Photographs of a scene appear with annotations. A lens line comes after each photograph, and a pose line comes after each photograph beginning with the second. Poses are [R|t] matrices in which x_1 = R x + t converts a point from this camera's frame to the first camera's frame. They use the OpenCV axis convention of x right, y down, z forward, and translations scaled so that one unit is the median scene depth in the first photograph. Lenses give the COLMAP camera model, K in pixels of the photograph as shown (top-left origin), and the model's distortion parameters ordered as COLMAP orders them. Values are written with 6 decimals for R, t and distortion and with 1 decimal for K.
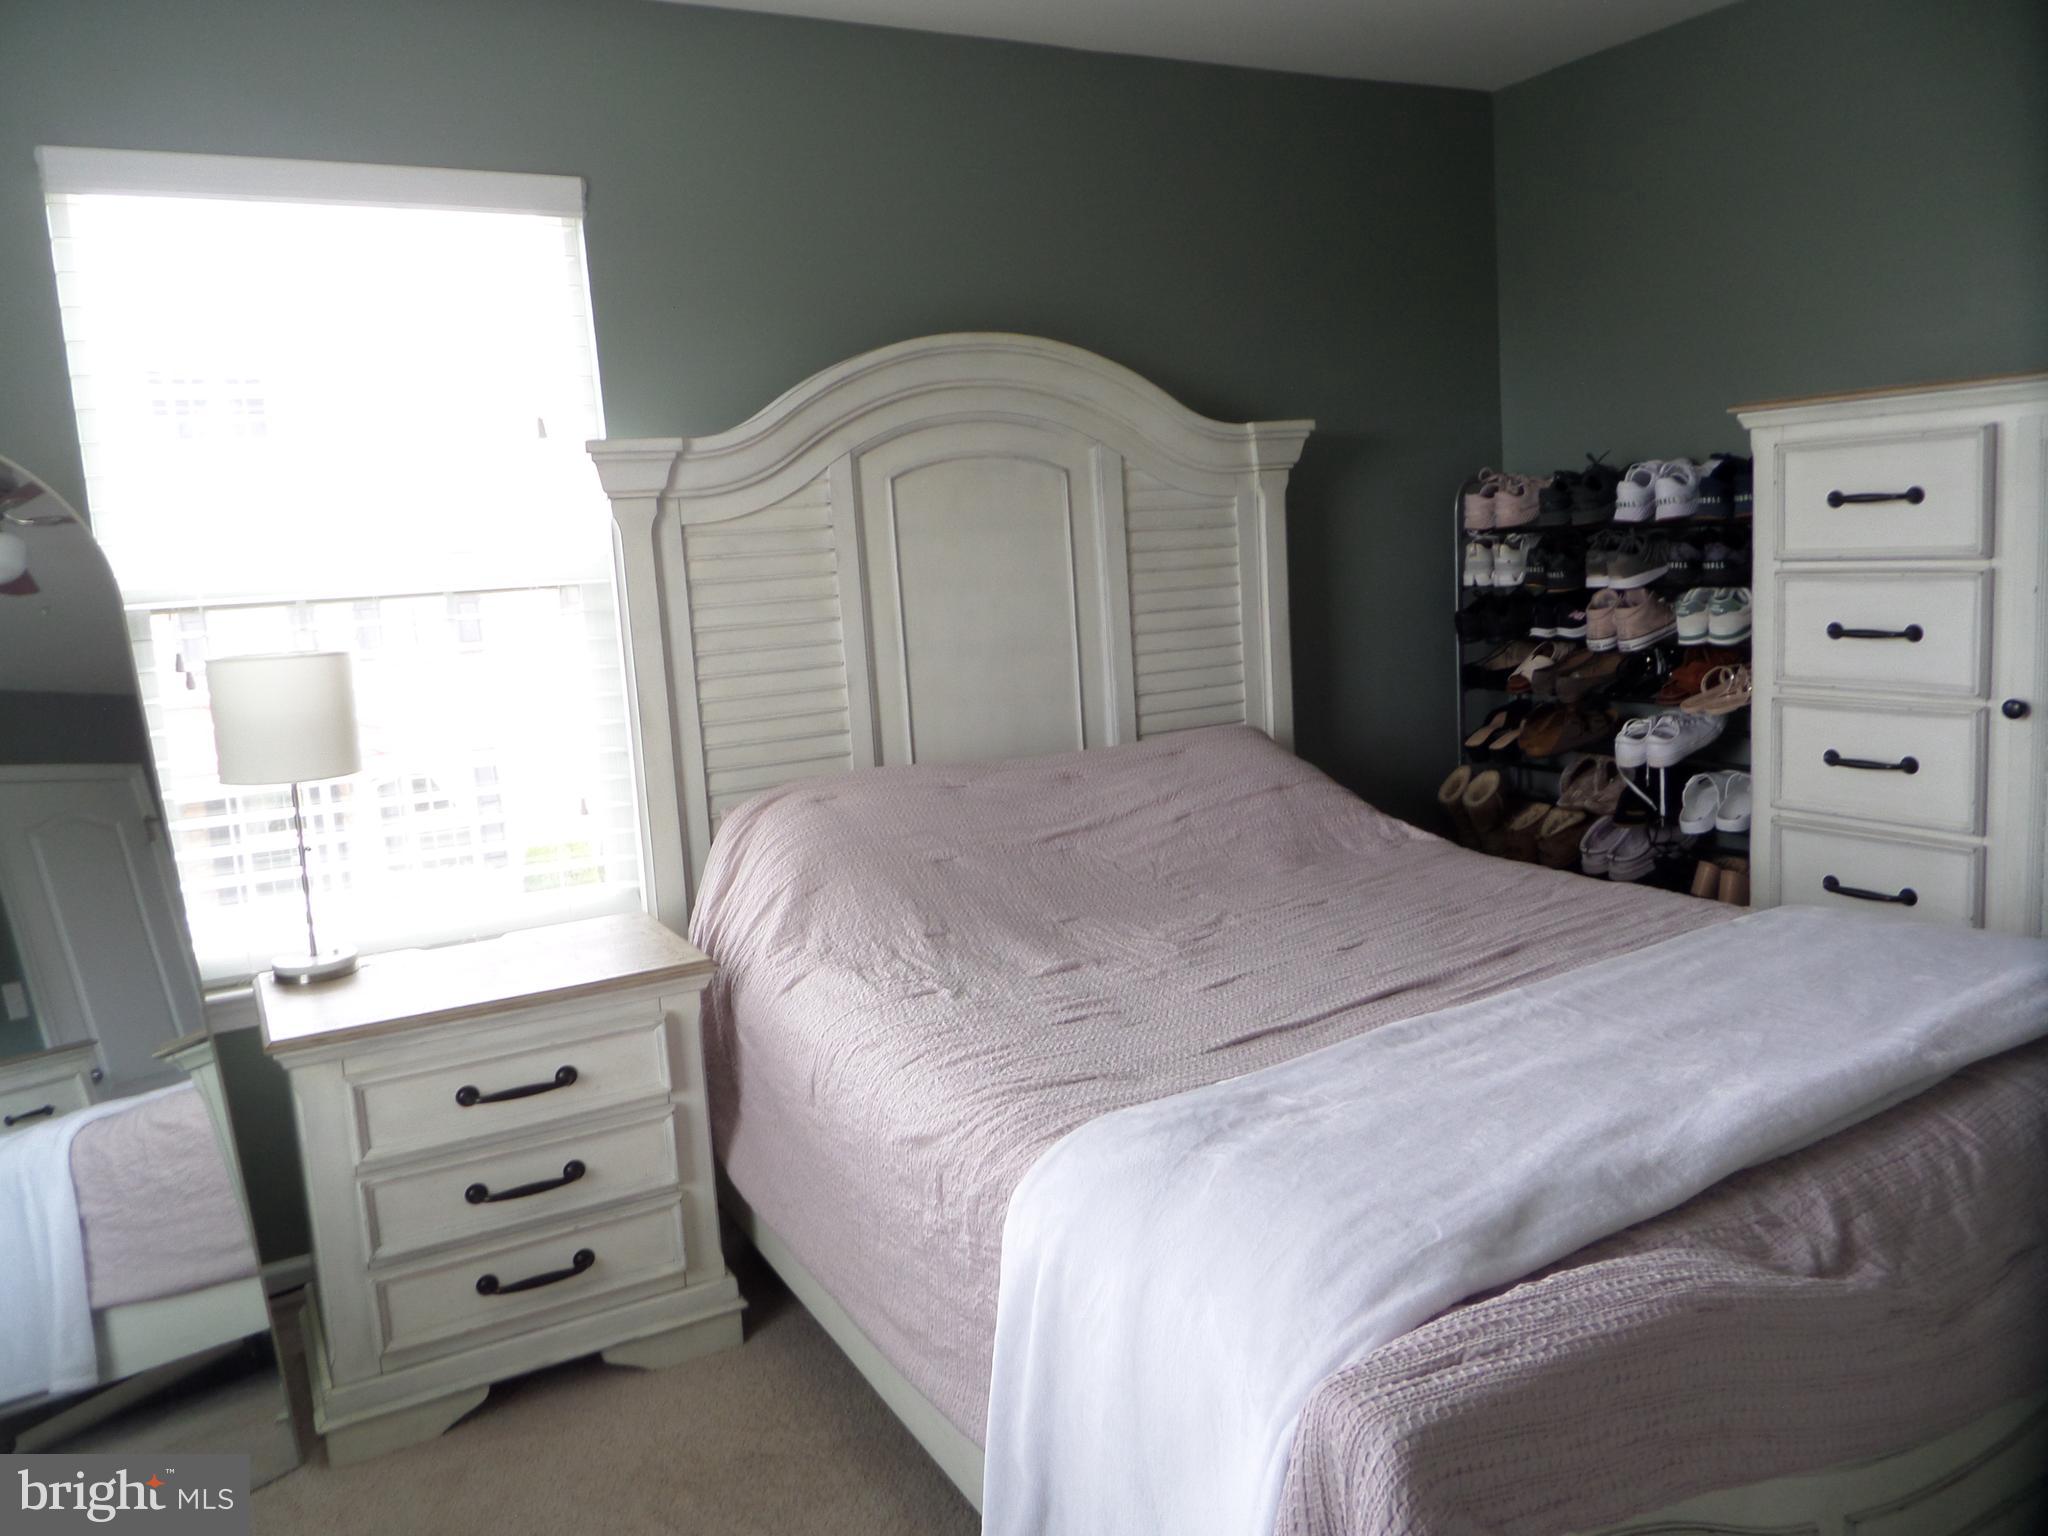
lens RADIAL K [[1511.4, 0, 1017.0], [0, 1511.4, 749.5], [0, 0, 1]] dist [-0.010167, -0.016940]
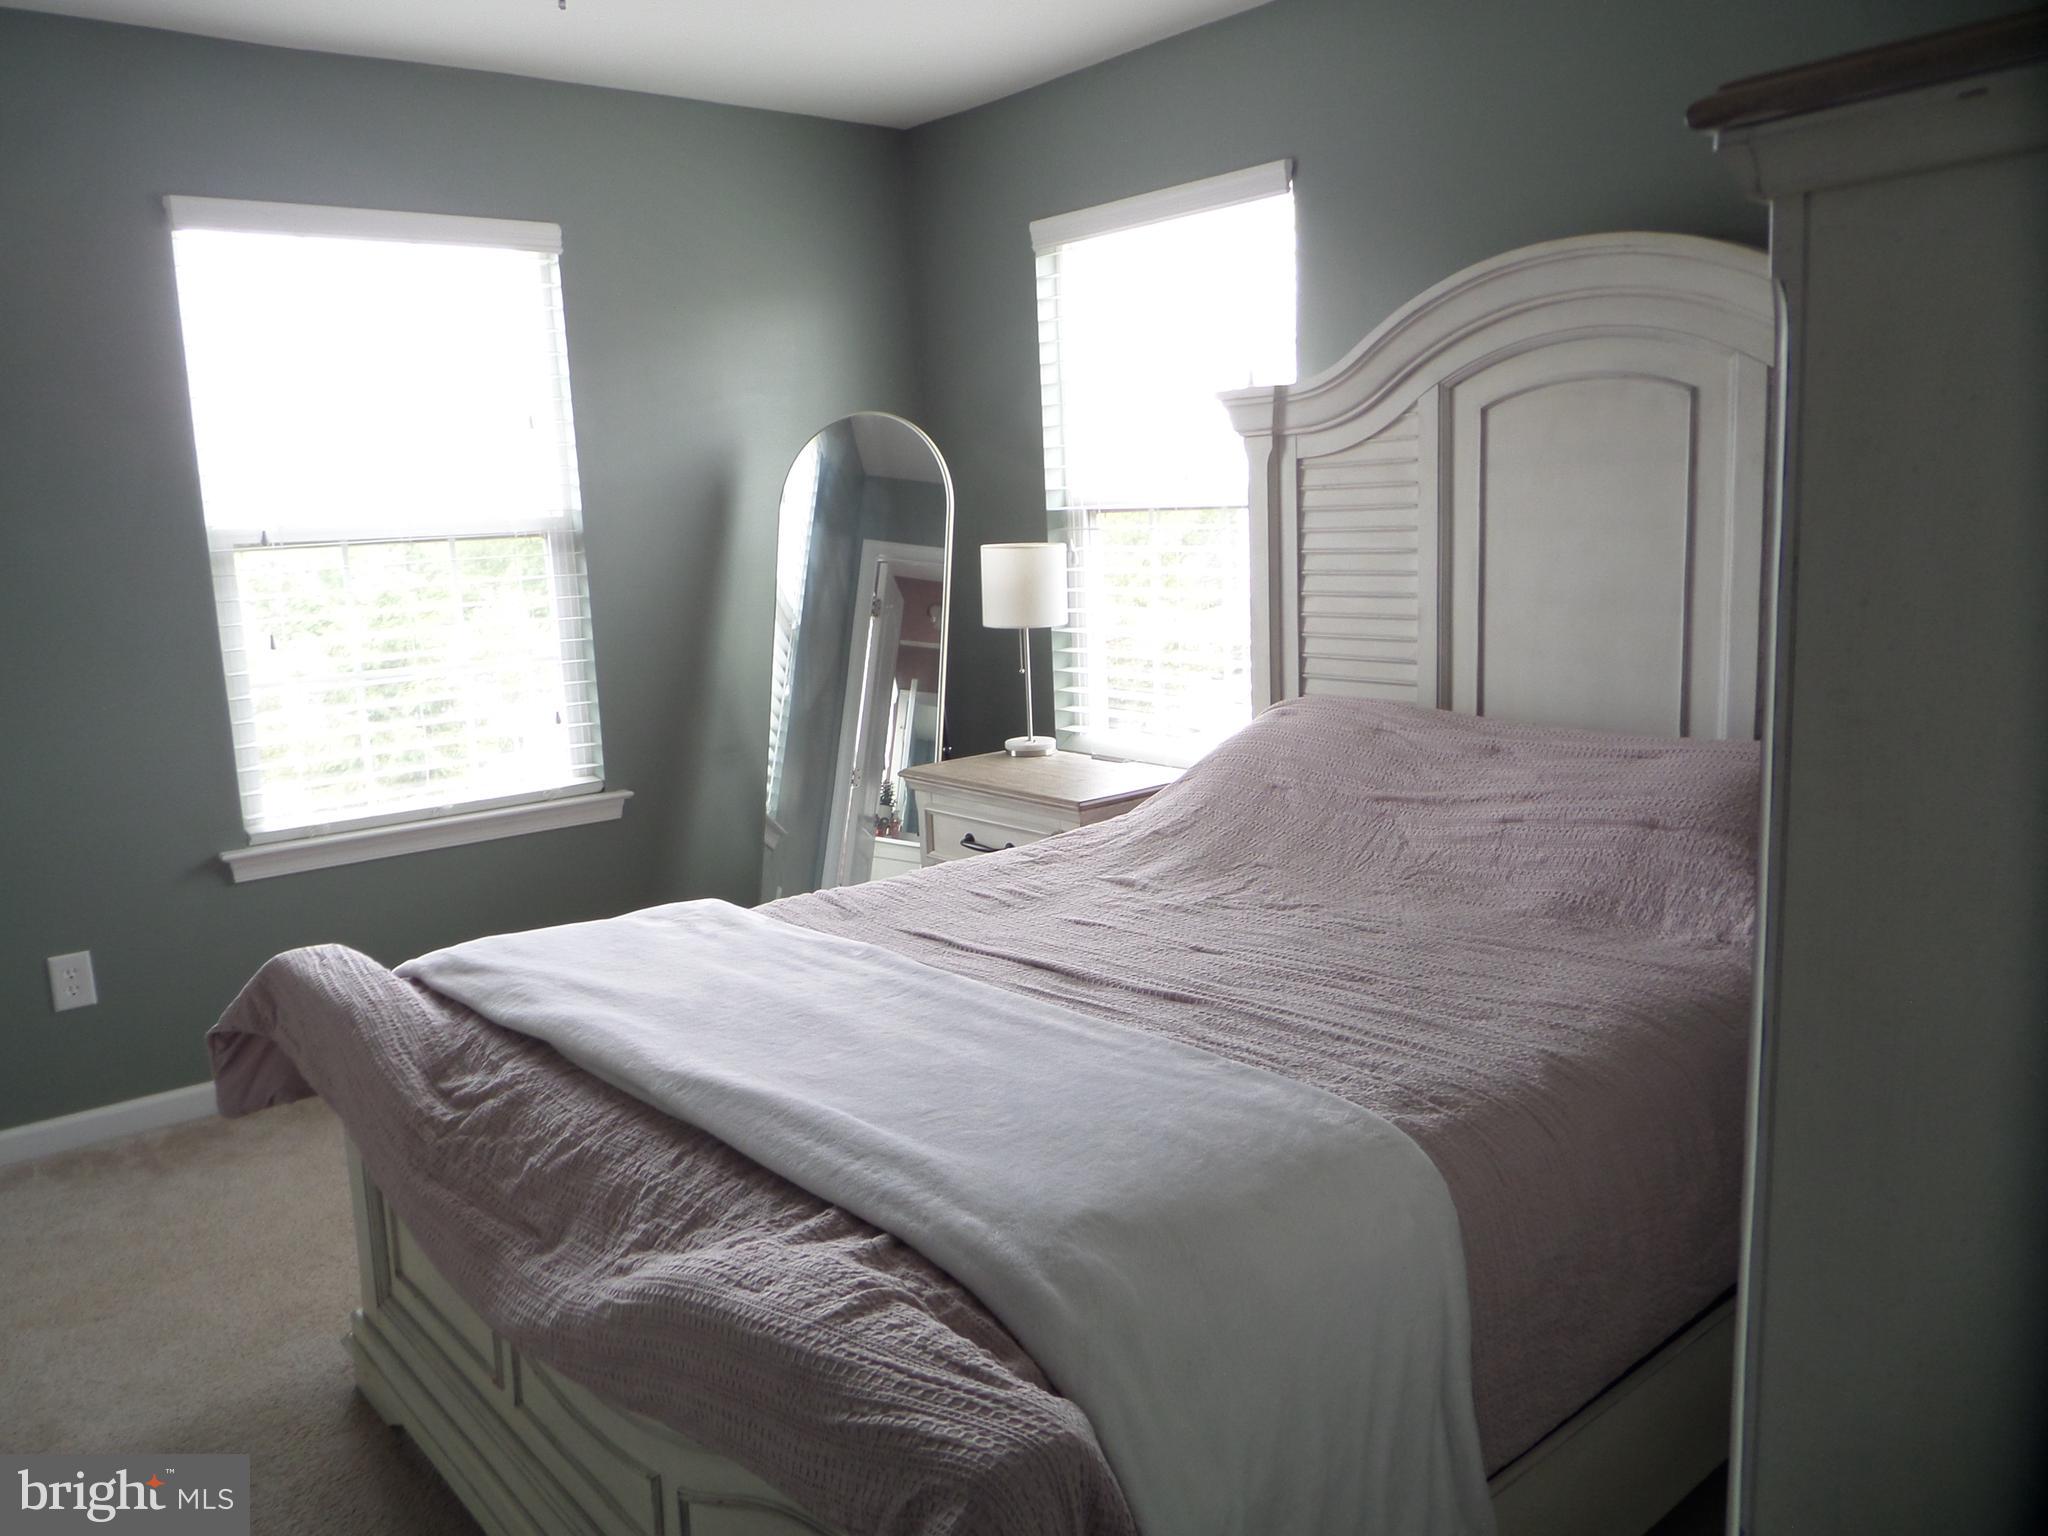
lens RADIAL K [[1511.4, 0, 1019.7], [0, 1511.4, 781.5], [0, 0, 1]] dist [-0.010167, -0.016940]
pose [[0.174392, 0.230567, -0.957302, 0.897510], [-0.103072, 0.971133, 0.215121, -0.134875], [0.979267, 0.061156, 0.193123, 0.583333]]
